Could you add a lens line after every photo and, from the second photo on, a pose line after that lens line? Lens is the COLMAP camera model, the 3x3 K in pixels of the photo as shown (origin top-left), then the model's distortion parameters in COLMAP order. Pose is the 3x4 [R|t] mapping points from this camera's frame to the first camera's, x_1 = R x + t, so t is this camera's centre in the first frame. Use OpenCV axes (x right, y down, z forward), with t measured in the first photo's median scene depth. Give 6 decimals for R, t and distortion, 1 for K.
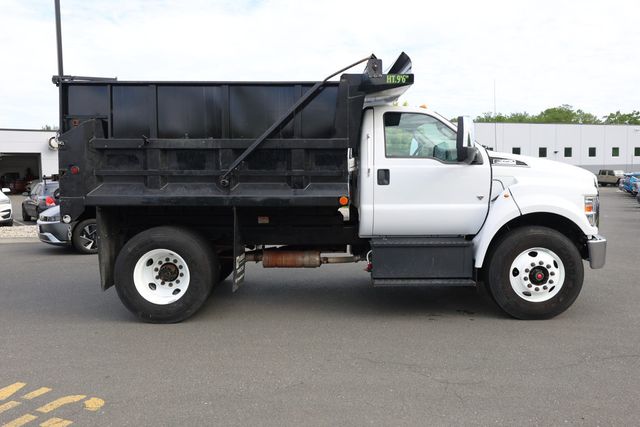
lens RADIAL K [[526.8, 0, 320.0], [0, 526.8, 213.5], [0, 0, 1]] dist [-0.035080, -0.002328]
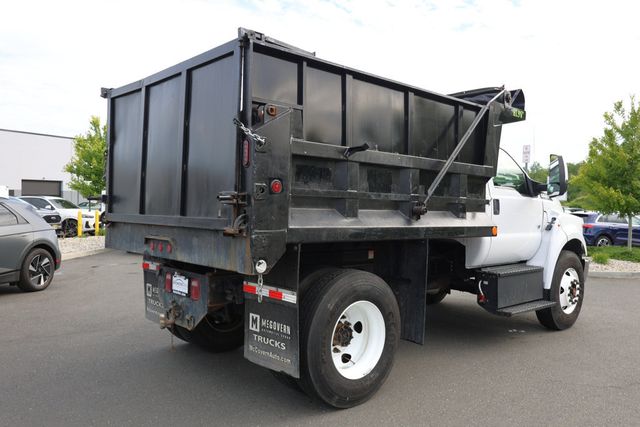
lens RADIAL K [[526.8, 0, 320.0], [0, 526.8, 213.5], [0, 0, 1]] dist [-0.035080, -0.002328]
pose [[0.742772, 0.011581, 0.669445, -0.820592], [0.021746, 0.998906, -0.041409, -0.023192], [-0.669192, 0.045315, 0.741707, 0.493495]]
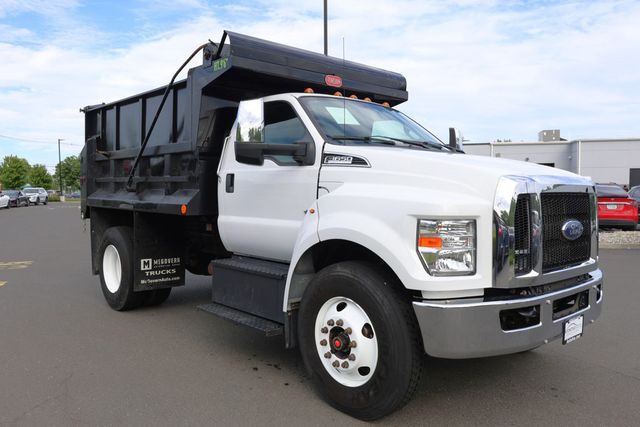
lens RADIAL K [[526.8, 0, 320.0], [0, 526.8, 213.5], [0, 0, 1]] dist [-0.035080, -0.002328]
pose [[0.668792, 0.041709, -0.742279, 0.855770], [-0.053953, 0.998515, 0.007495, -0.036530], [0.741489, 0.035035, 0.670049, 0.562823]]
